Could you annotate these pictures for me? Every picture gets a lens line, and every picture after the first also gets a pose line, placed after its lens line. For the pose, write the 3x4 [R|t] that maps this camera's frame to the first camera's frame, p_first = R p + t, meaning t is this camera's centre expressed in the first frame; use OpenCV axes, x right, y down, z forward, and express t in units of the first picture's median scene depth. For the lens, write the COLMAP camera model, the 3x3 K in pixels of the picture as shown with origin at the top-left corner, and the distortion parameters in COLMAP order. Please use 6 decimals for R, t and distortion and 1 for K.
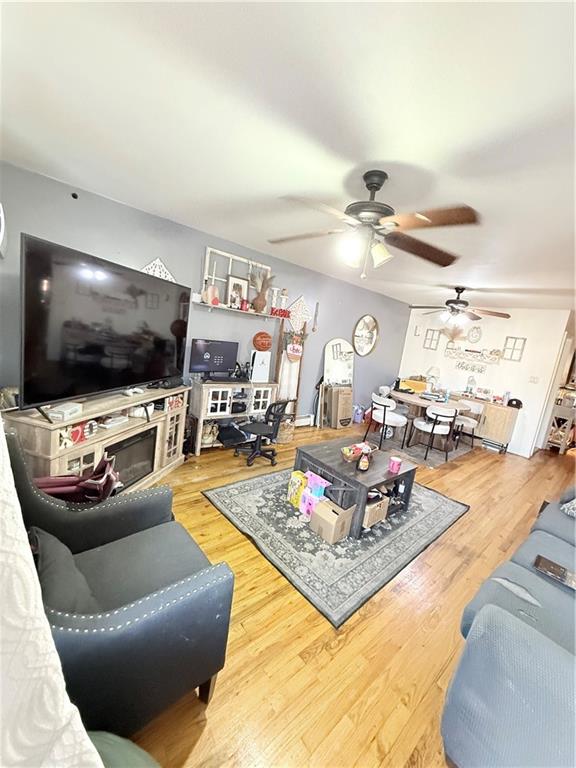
lens RADIAL K [[306.7, 0, 290.2], [0, 306.7, 381.0], [0, 0, 1]] dist [0.002013, -0.000209]
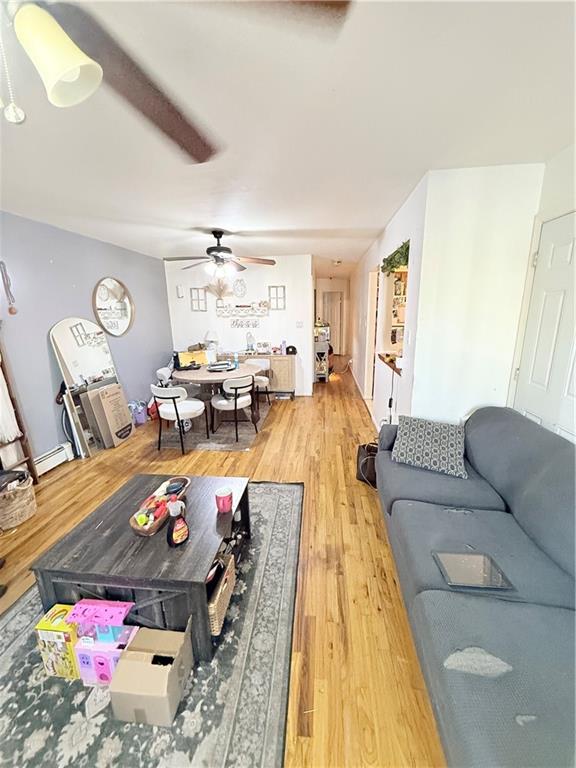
lens RADIAL K [[306.7, 0, 288.7], [0, 306.7, 381.9], [0, 0, 1]] dist [0.002013, -0.000209]
pose [[0.732513, -0.302668, 0.609769, 0.062620], [0.229612, 0.953086, 0.197246, -0.033748], [-0.640862, -0.004475, 0.767643, 0.216799]]
